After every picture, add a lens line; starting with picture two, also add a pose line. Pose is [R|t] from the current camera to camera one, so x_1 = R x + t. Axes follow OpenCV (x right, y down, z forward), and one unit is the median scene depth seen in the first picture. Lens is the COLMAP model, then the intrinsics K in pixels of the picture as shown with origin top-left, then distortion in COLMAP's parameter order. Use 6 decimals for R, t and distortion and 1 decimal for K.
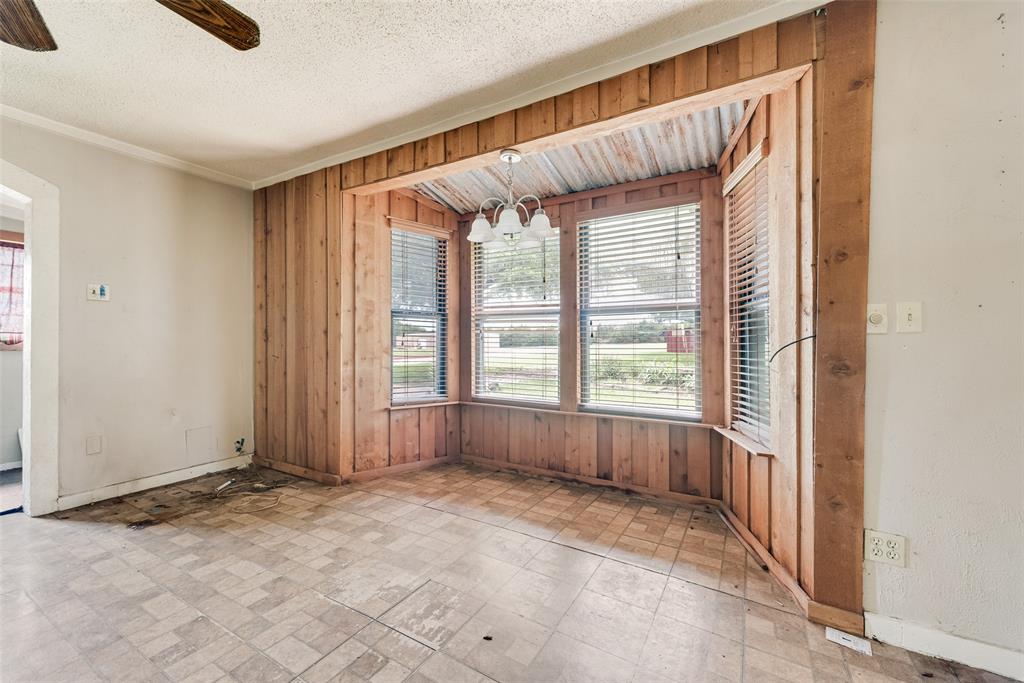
lens RADIAL K [[414.6, 0, 513.7], [0, 414.6, 343.2], [0, 0, 1]] dist [0.009535, -0.000129]
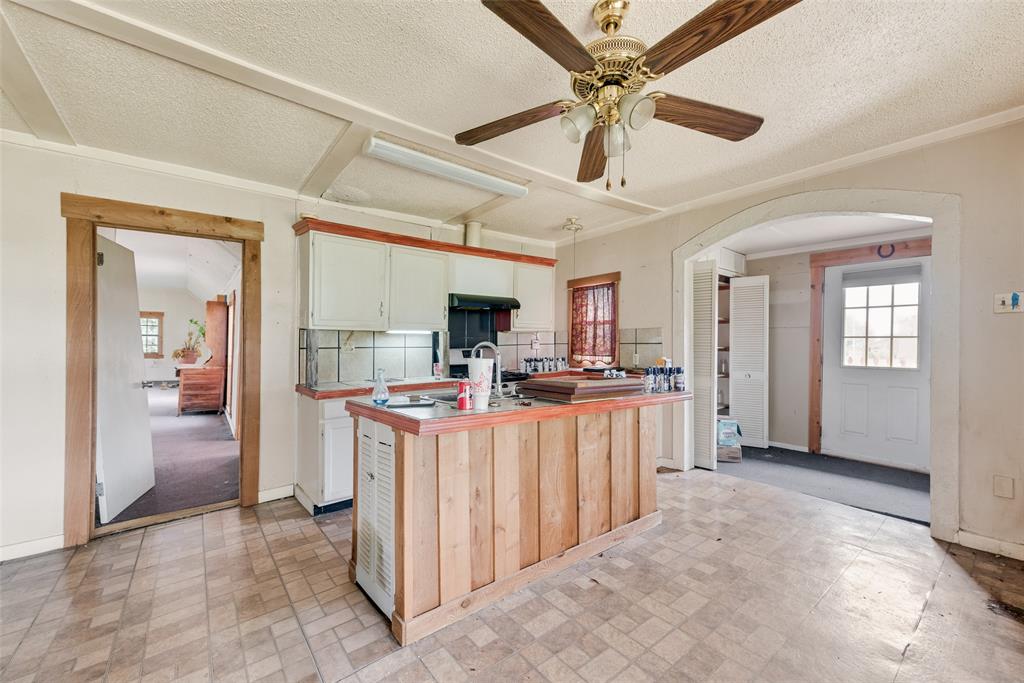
lens RADIAL K [[400.4, 0, 512.0], [0, 400.4, 345.7], [0, 0, 1]] dist [0.002039, 0.000162]
pose [[-0.369204, 0.001224, -0.929348, 0.109713], [0.004306, 0.999991, -0.000394, -0.044493], [0.929338, -0.004147, -0.369206, 0.420937]]
